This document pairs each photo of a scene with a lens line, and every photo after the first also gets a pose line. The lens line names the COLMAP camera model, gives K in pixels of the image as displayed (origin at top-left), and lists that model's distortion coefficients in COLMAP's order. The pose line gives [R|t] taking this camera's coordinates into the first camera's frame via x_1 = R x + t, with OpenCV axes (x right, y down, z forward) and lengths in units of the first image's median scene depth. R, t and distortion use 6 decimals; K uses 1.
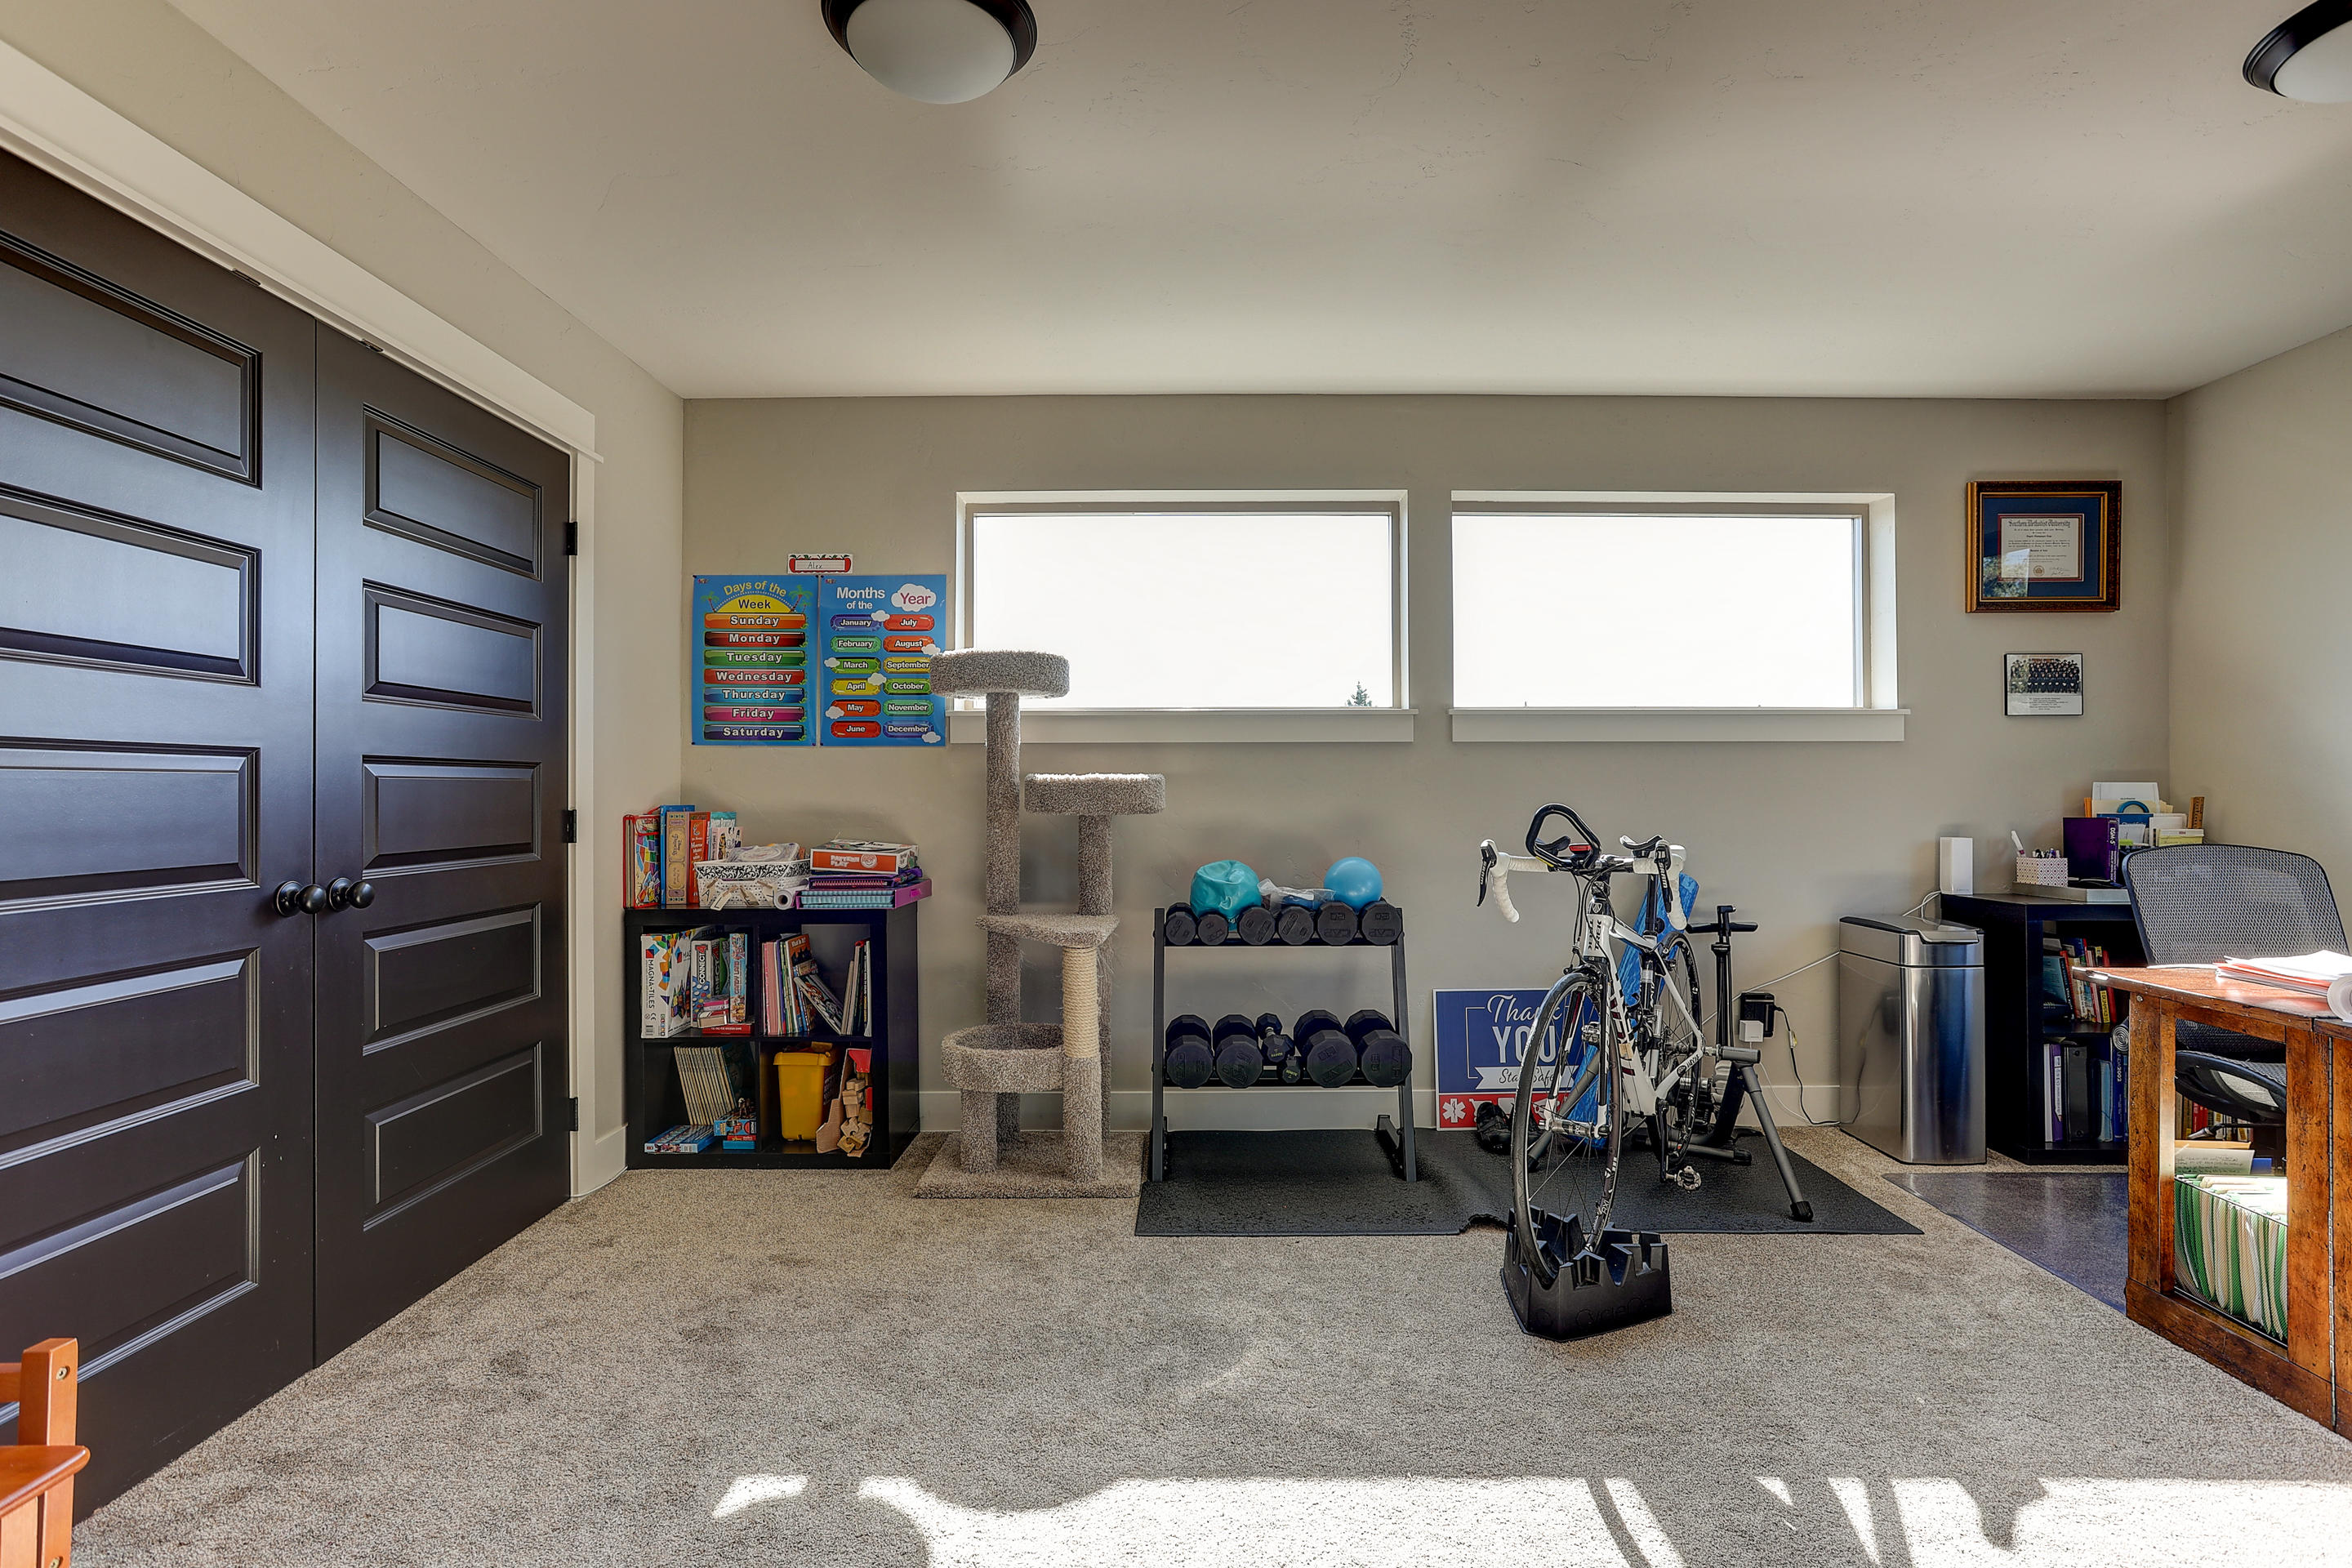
lens RADIAL K [[1137.4, 0, 1192.1], [0, 1137.4, 785.2], [0, 0, 1]] dist [-0.060916, 0.040970]
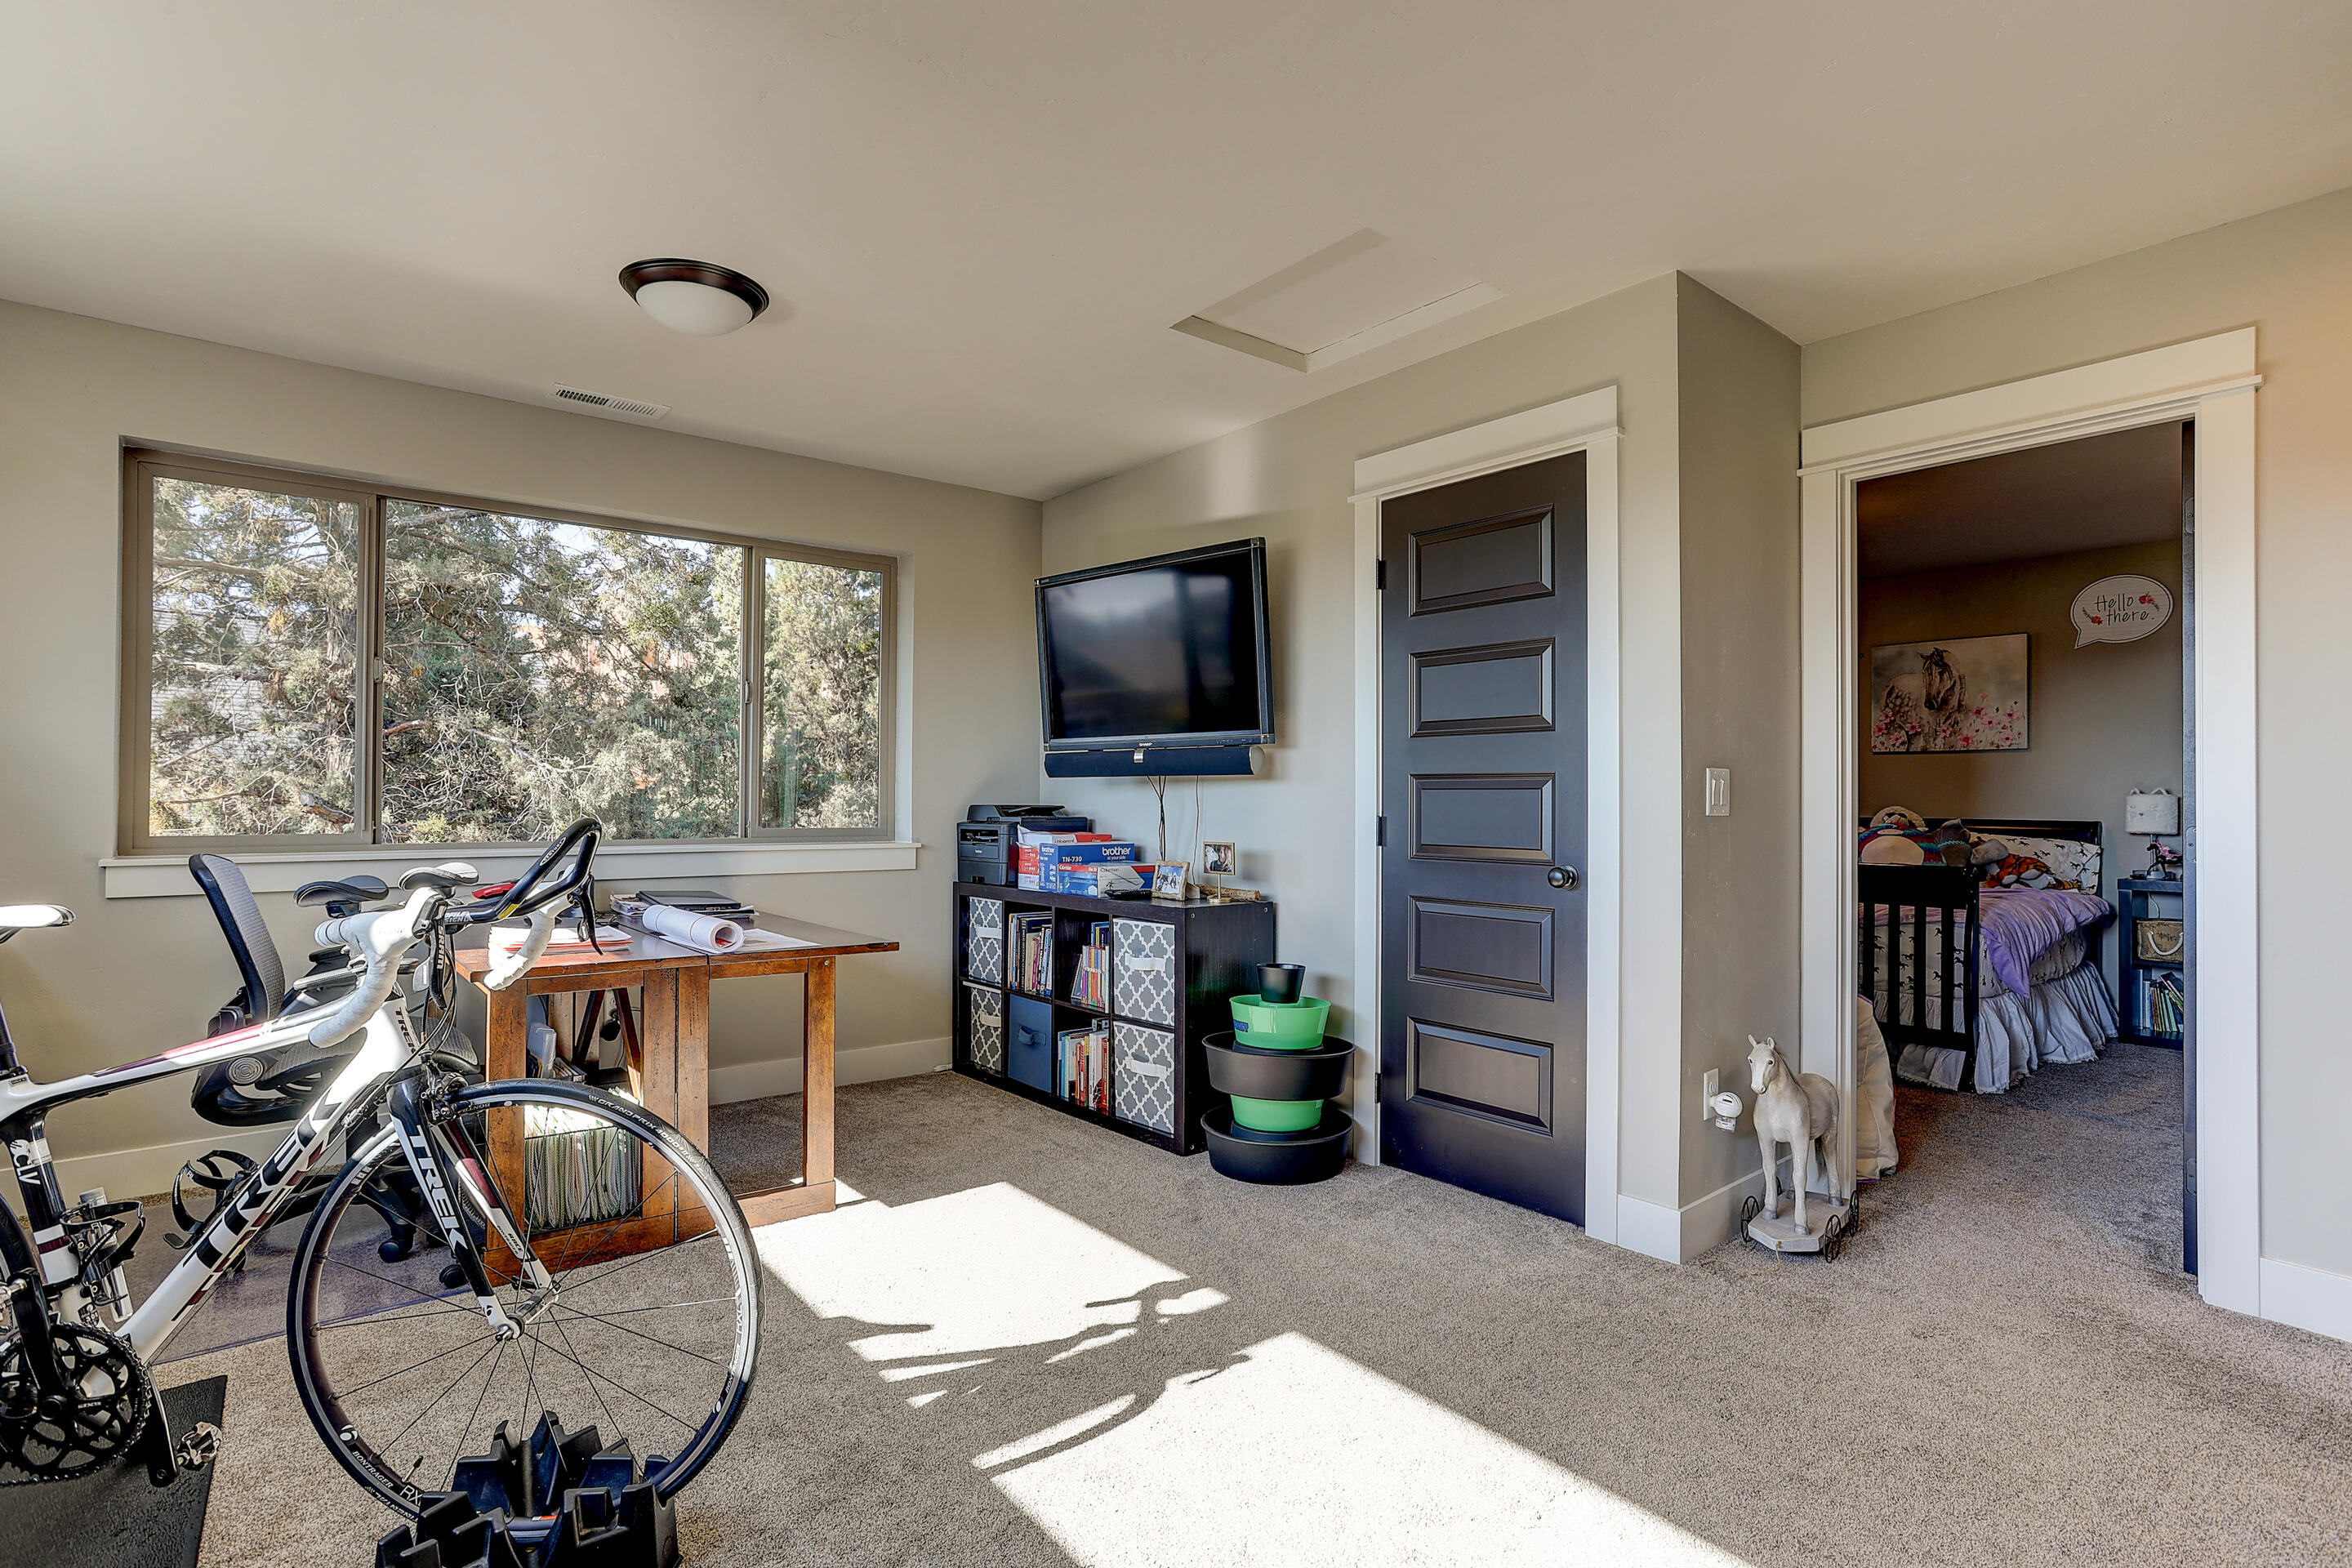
lens RADIAL K [[1145.6, 0, 1182.4], [0, 1145.6, 792.5], [0, 0, 1]] dist [-0.077804, 0.036543]
pose [[-0.633298, 0.008110, 0.773866, -0.279852], [-0.006874, 0.999847, -0.016104, 0.010559], [-0.773878, -0.015518, -0.633145, 0.788511]]
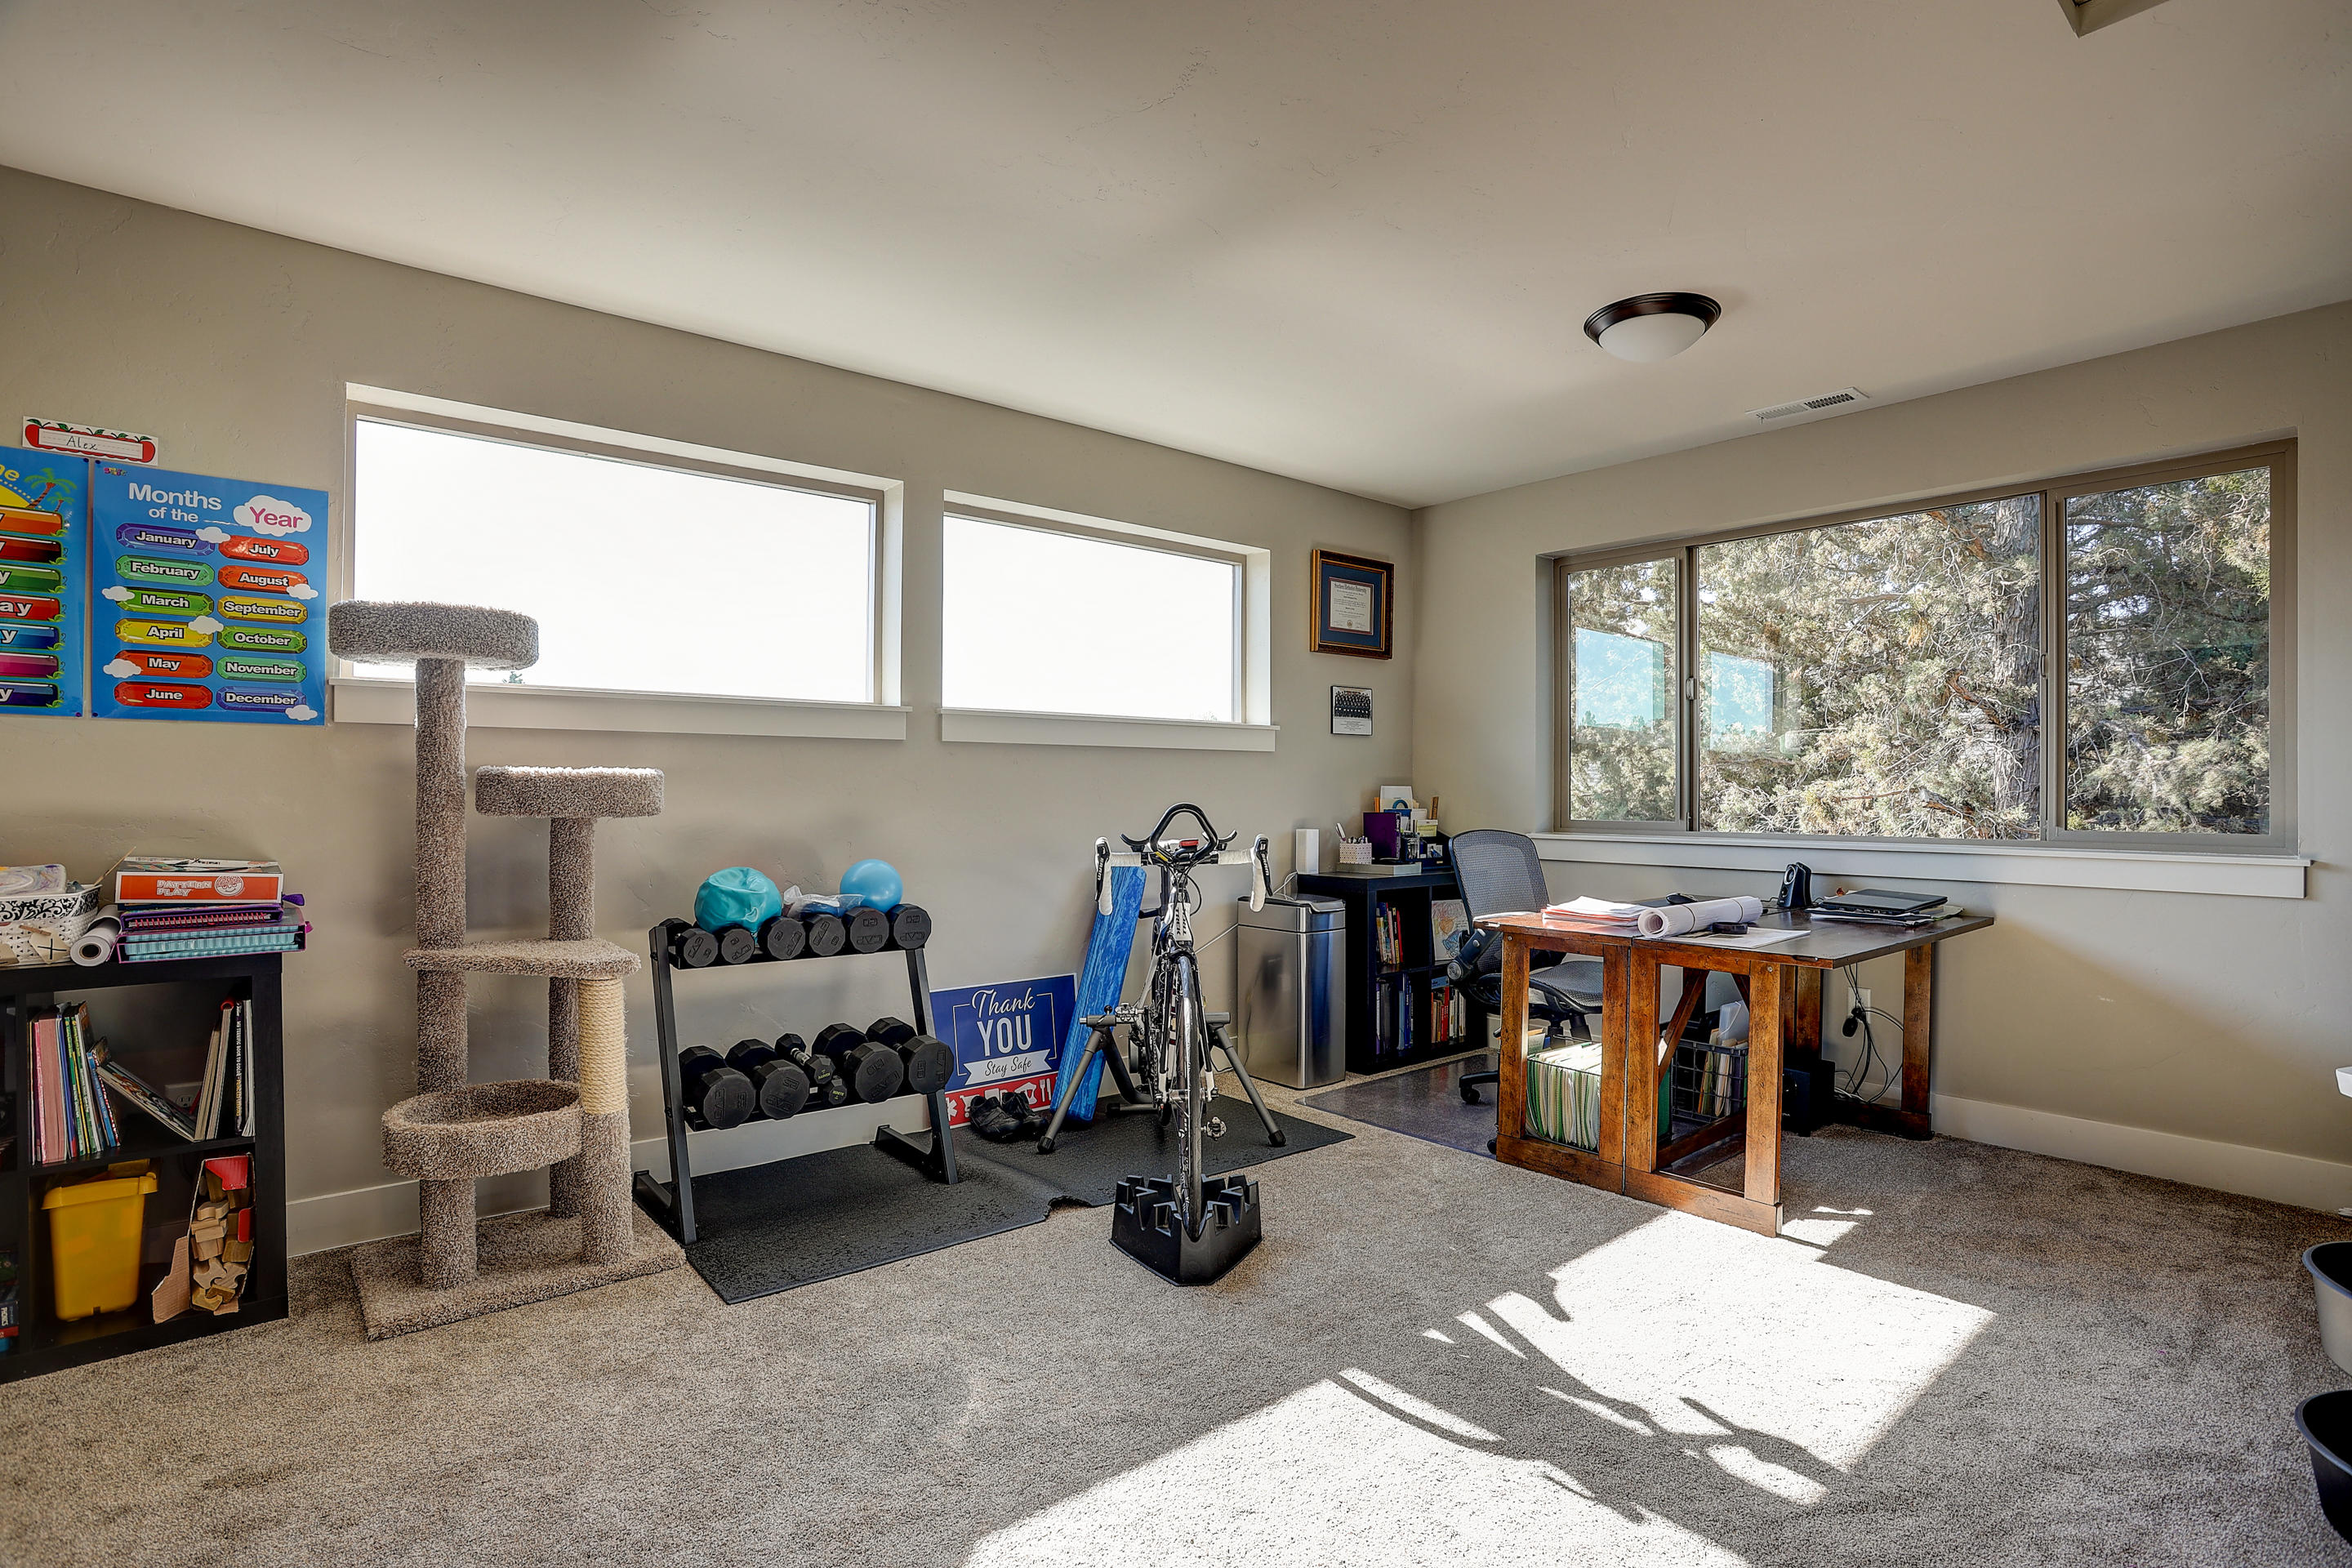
lens RADIAL K [[1145.6, 0, 1182.4], [0, 1145.6, 792.5], [0, 0, 1]] dist [-0.077804, 0.036543]
pose [[0.768048, 0.003954, 0.640380, -0.270593], [-0.007577, 0.999967, 0.002913, 0.002833], [-0.640348, -0.007090, 0.768052, 0.102314]]
